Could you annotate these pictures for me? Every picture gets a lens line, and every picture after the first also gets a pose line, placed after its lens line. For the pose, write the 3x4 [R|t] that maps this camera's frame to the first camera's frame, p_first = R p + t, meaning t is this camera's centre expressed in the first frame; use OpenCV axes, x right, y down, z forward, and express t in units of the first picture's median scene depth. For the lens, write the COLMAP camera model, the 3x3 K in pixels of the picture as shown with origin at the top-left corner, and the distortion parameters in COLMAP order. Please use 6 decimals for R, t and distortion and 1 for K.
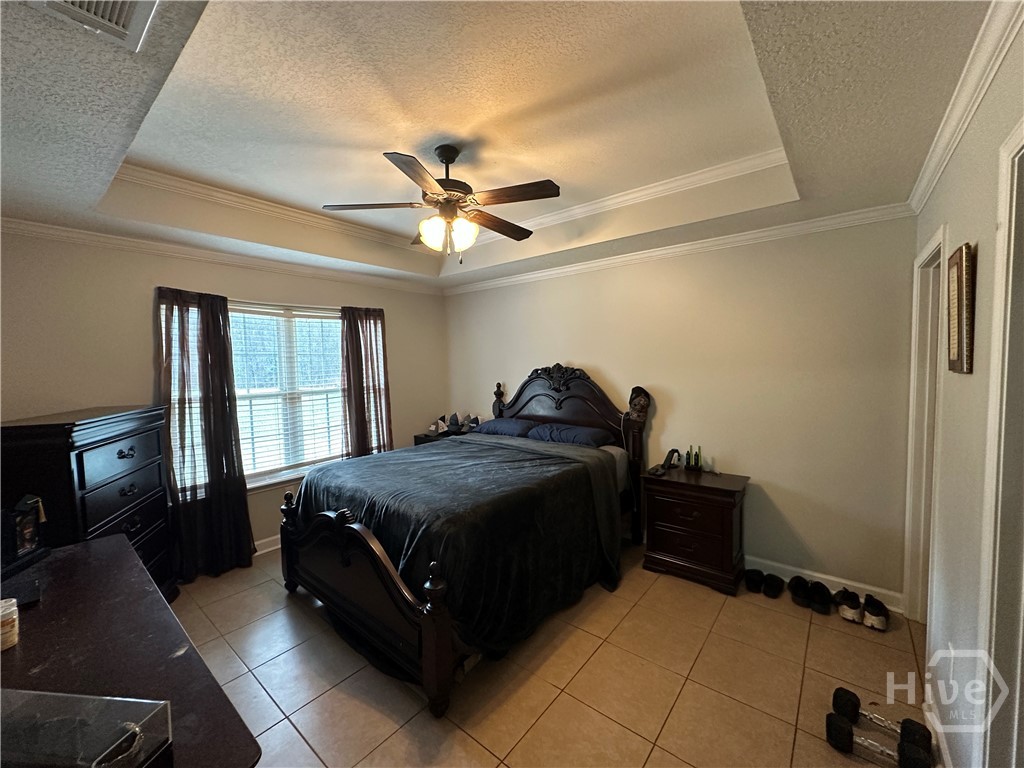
lens RADIAL K [[406.8, 0, 509.3], [0, 406.8, 384.3], [0, 0, 1]] dist [-0.003473, 0.000153]
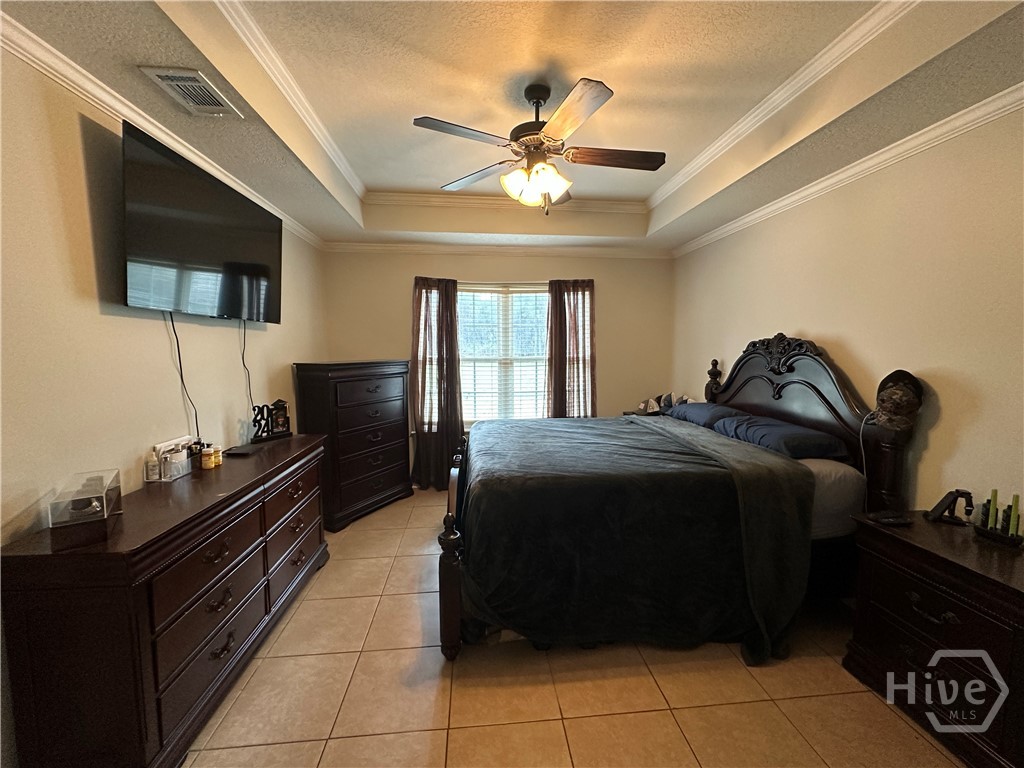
lens RADIAL K [[406.8, 0, 512.3], [0, 406.8, 383.3], [0, 0, 1]] dist [-0.003473, 0.000153]
pose [[0.707537, 0.083424, -0.701735, 0.329248], [-0.053167, 0.996477, 0.064857, 0.015631], [0.704673, -0.008580, 0.709480, 0.198644]]
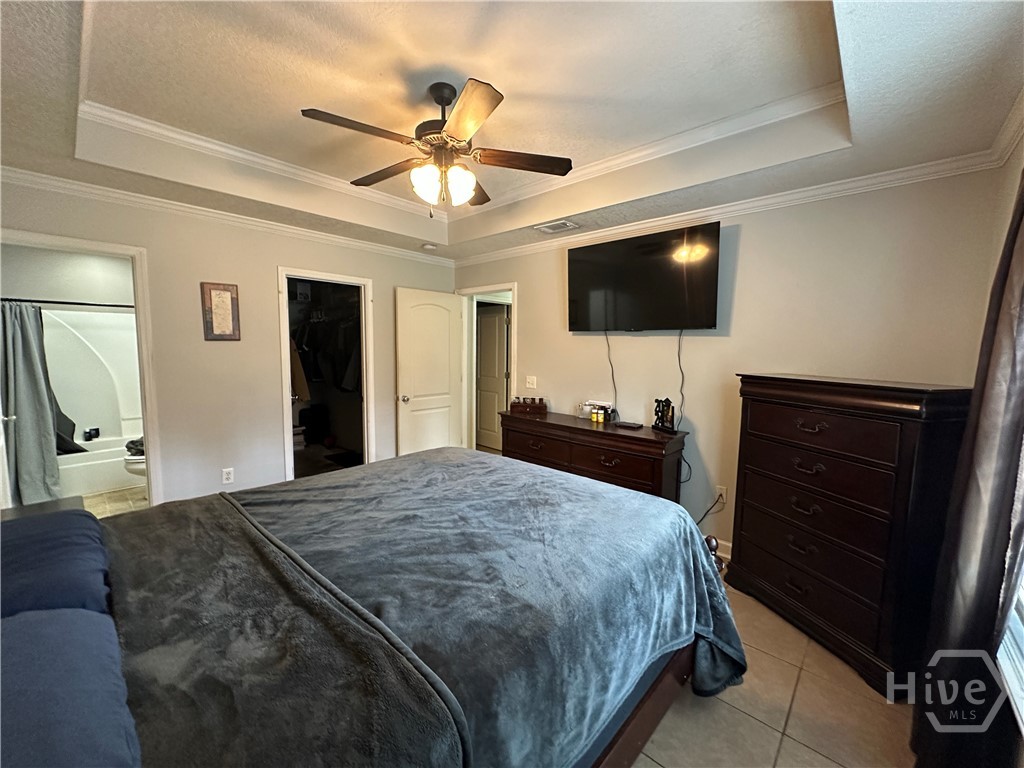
lens RADIAL K [[406.8, 0, 513.4], [0, 406.8, 382.4], [0, 0, 1]] dist [-0.003473, 0.000153]
pose [[-0.998972, 0.003486, 0.045187, -0.228161], [0.009738, 0.990261, 0.138885, -0.036487], [-0.044263, 0.139183, -0.989277, 1.288850]]
